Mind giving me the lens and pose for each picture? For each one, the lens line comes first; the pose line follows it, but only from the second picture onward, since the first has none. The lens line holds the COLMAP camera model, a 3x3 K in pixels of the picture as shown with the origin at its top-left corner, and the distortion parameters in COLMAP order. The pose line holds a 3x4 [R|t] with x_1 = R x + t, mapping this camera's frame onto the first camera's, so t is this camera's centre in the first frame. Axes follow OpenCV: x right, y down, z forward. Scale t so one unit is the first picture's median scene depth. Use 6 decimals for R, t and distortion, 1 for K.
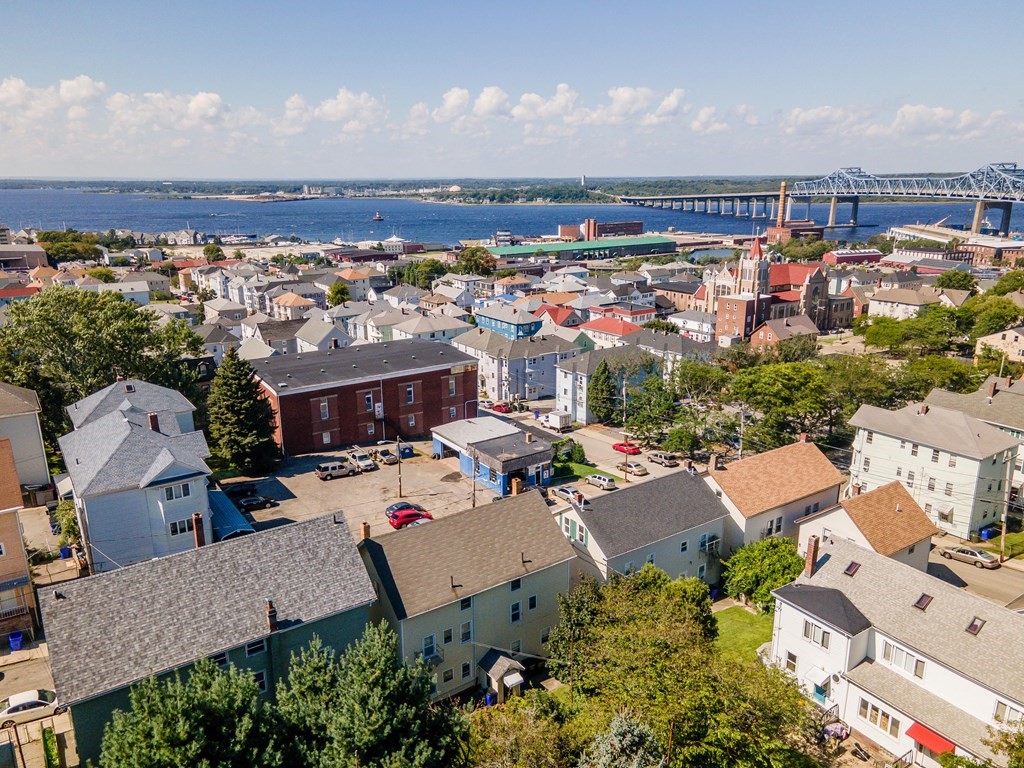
lens RADIAL K [[747.0, 0, 507.5], [0, 747.0, 393.9], [0, 0, 1]] dist [0.037005, -0.009964]
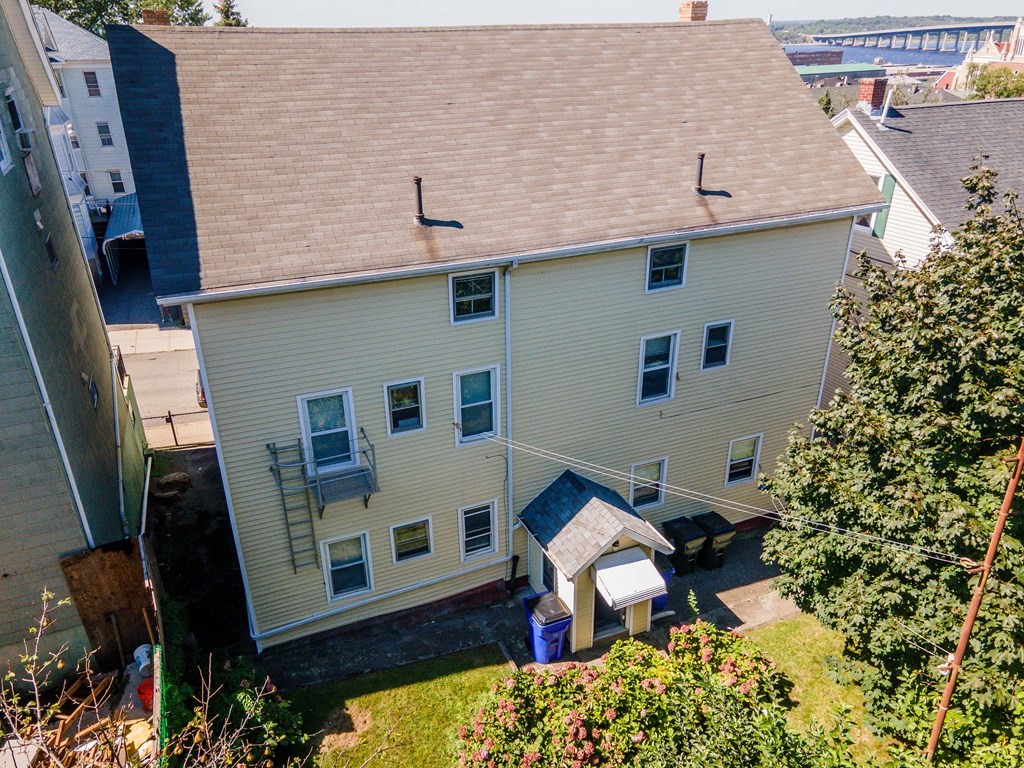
lens RADIAL K [[747.0, 0, 507.5], [0, 747.0, 393.9], [0, 0, 1]] dist [0.037005, -0.009964]
pose [[0.979439, 0.082573, -0.184066, 0.007330], [-0.049734, 0.983067, 0.176368, 0.228125], [0.195512, -0.163587, 0.966961, 0.631169]]
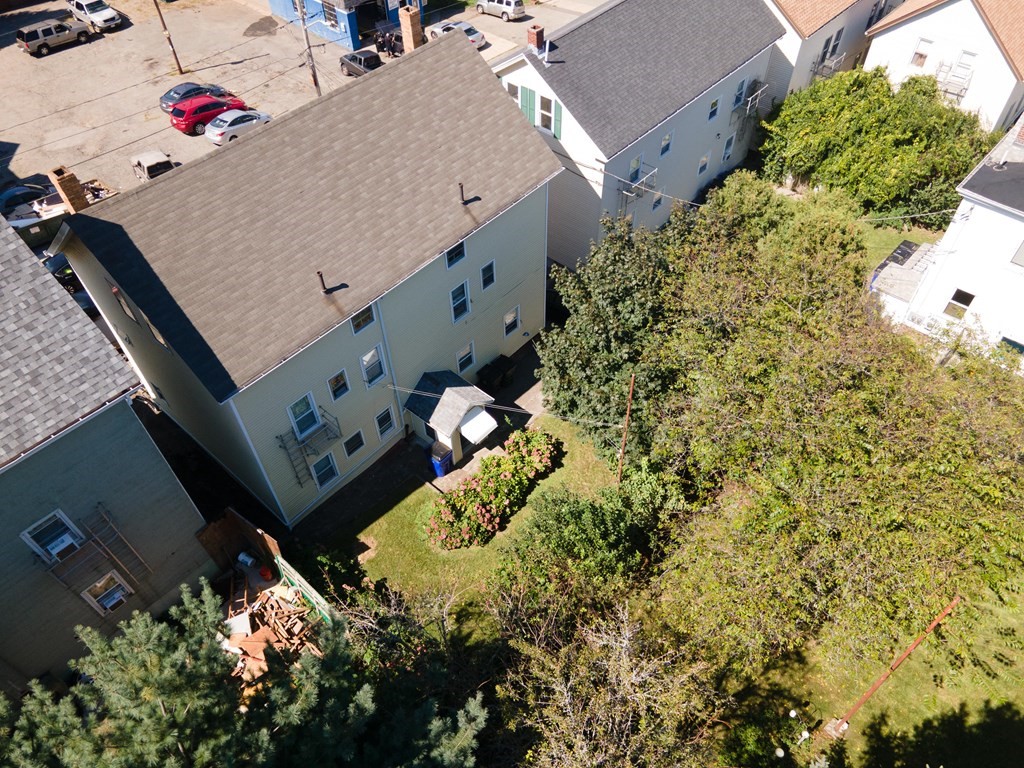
lens RADIAL K [[747.0, 0, 507.5], [0, 747.0, 393.9], [0, 0, 1]] dist [0.037005, -0.009964]
pose [[0.972261, -0.188349, 0.138681, -0.035753], [0.082170, 0.830171, 0.551420, 0.061858], [-0.218989, -0.524729, 0.822620, 0.494815]]
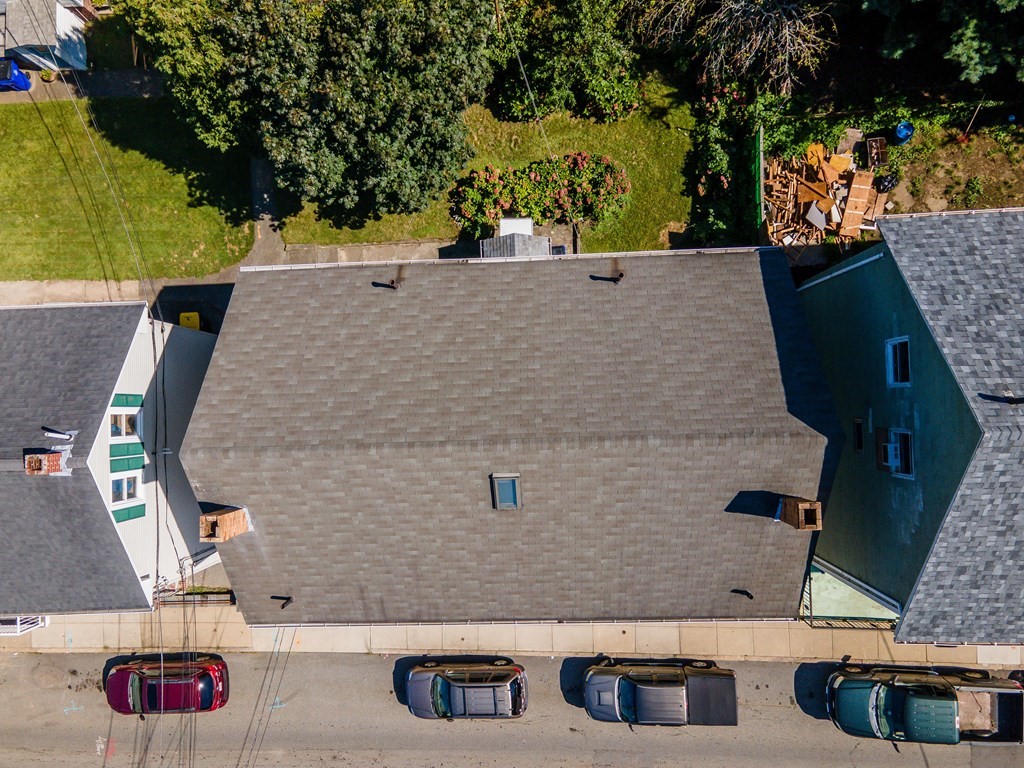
lens RADIAL K [[782.8, 0, 510.3], [0, 782.8, 391.9], [0, 0, 1]] dist [0.037134, 0.005723]
pose [[-0.839492, -0.540133, 0.059242, -0.069952], [0.207426, -0.217786, 0.953700, -0.127881], [-0.502223, 0.812912, 0.294867, 0.811427]]
